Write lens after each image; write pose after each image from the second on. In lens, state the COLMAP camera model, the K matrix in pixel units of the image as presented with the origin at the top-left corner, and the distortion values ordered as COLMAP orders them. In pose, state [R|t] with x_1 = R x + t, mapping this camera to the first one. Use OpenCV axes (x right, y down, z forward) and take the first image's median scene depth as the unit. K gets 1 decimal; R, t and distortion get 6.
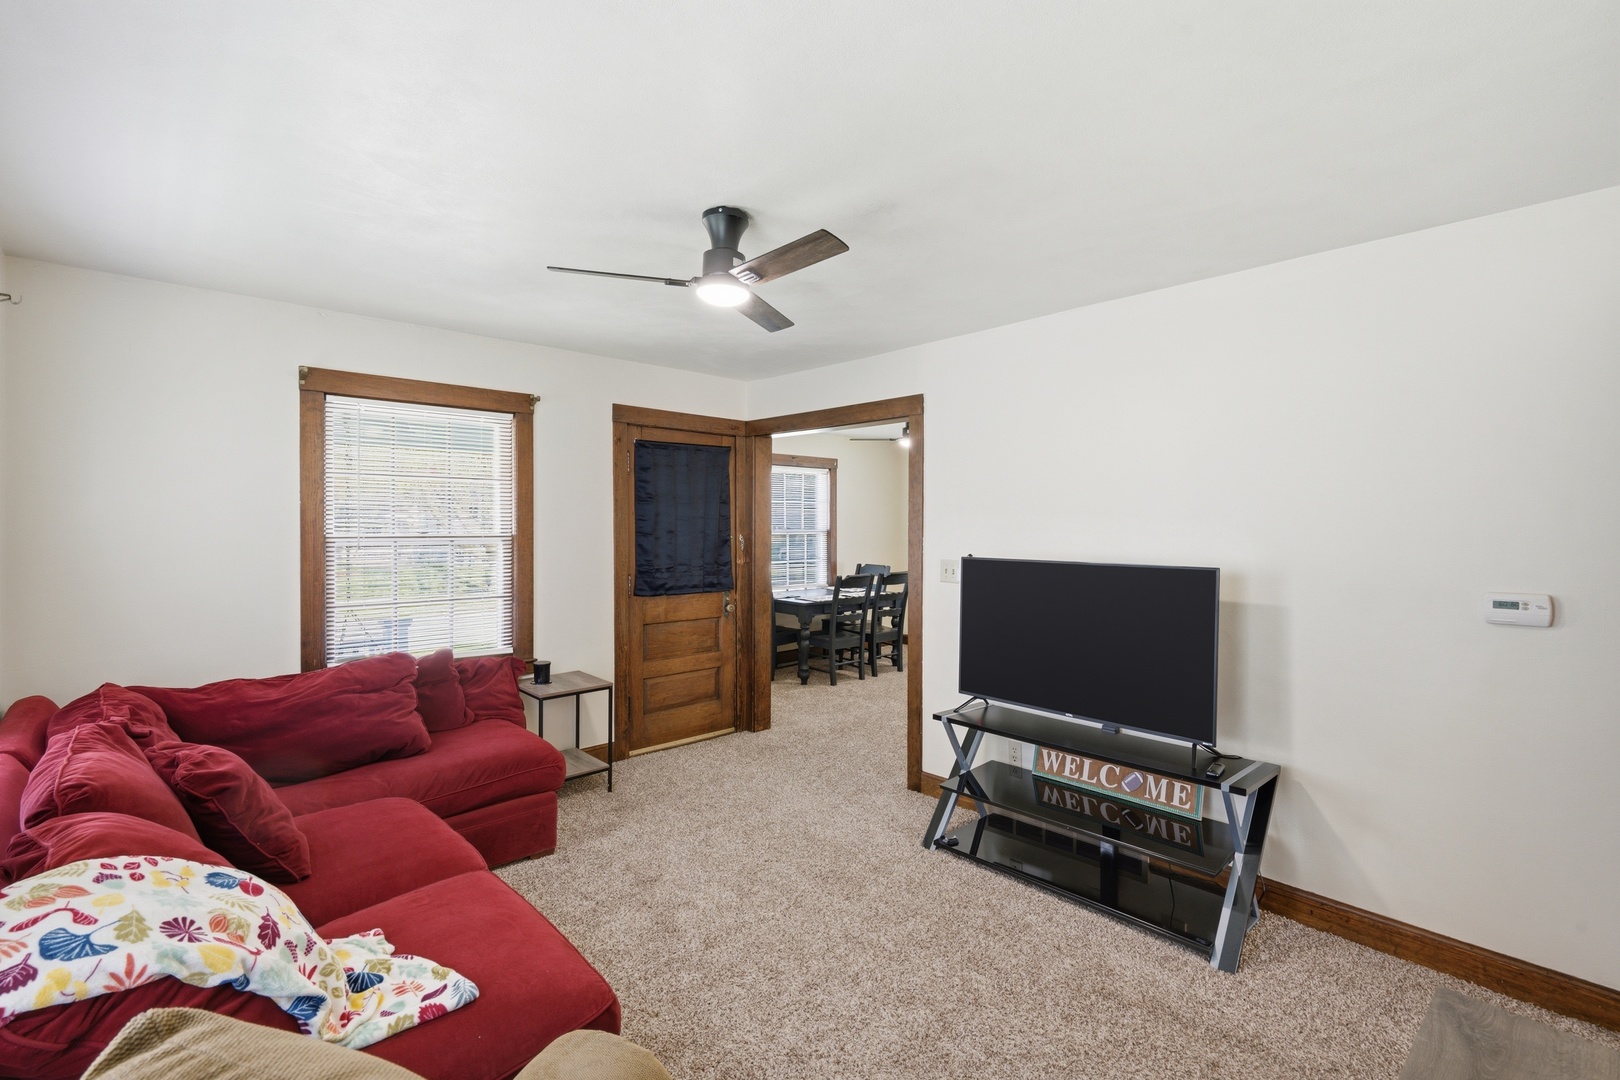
lens RADIAL K [[730.0, 0, 805.2], [0, 730.0, 532.9], [0, 0, 1]] dist [0.004475, 0.000168]
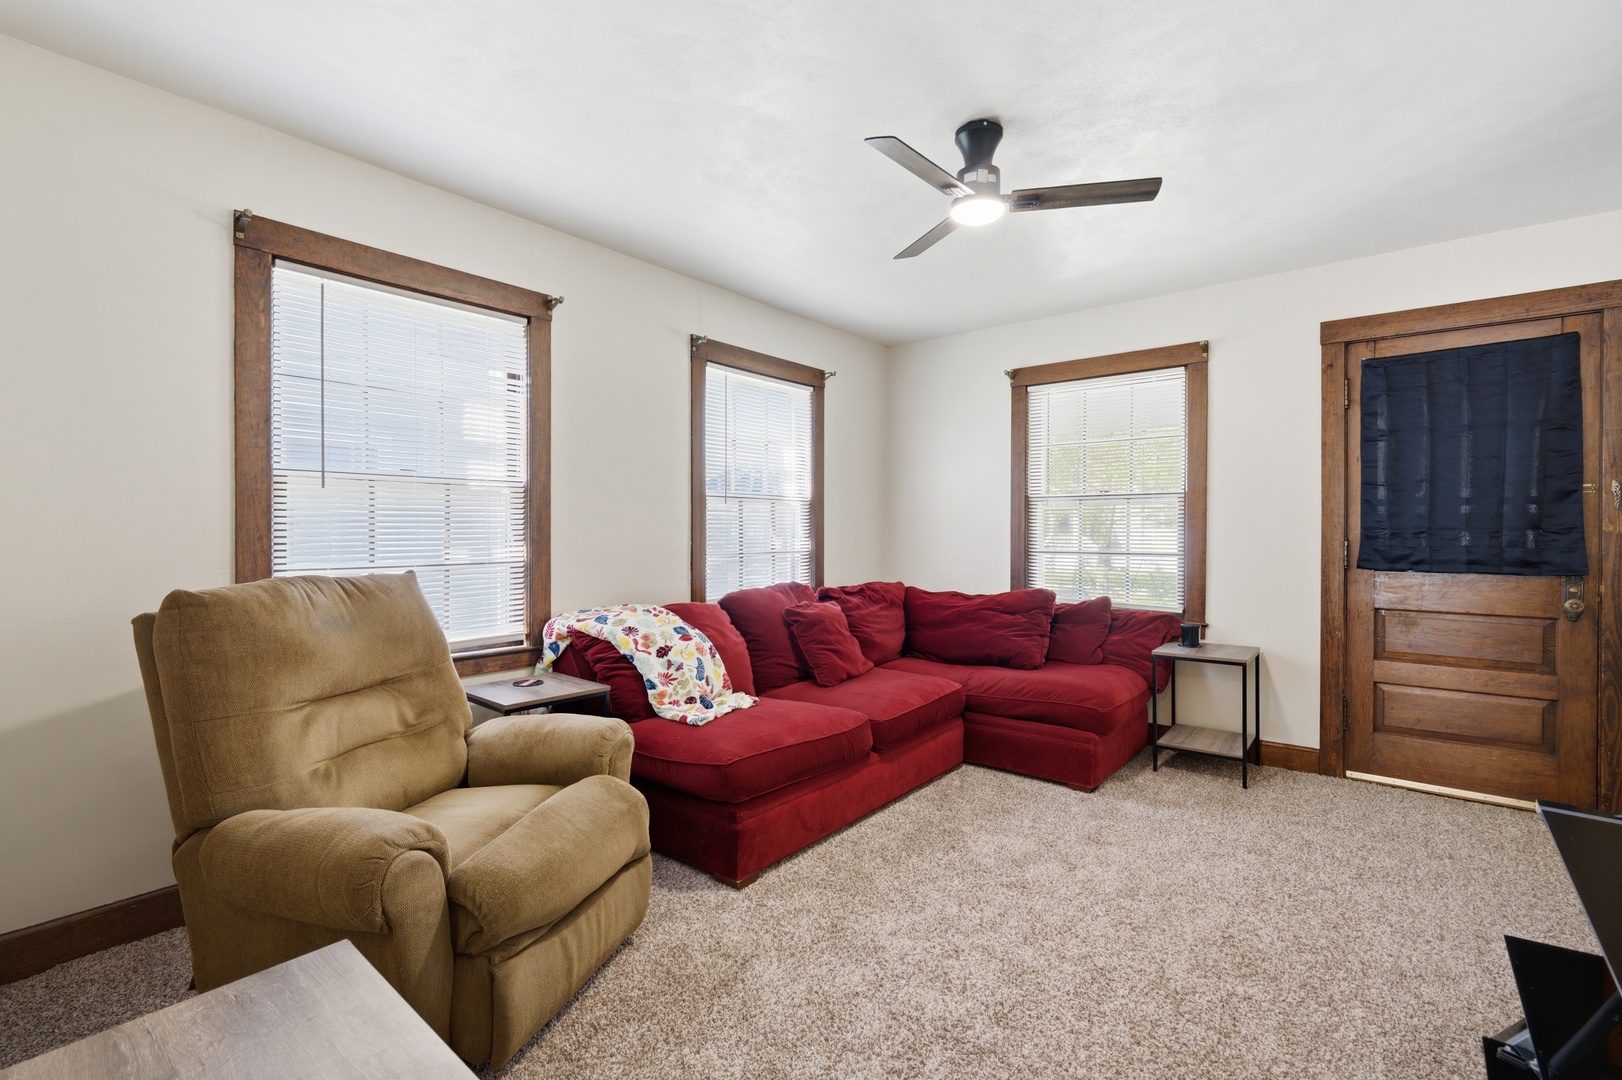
lens RADIAL K [[730.9, 0, 810.0], [0, 730.9, 532.7], [0, 0, 1]] dist [0.004475, 0.000168]
pose [[0.141950, 0.003146, -0.989869, 0.392527], [-0.009898, 0.999949, 0.001758, 0.048480], [0.989824, 0.009549, 0.141974, 0.297051]]
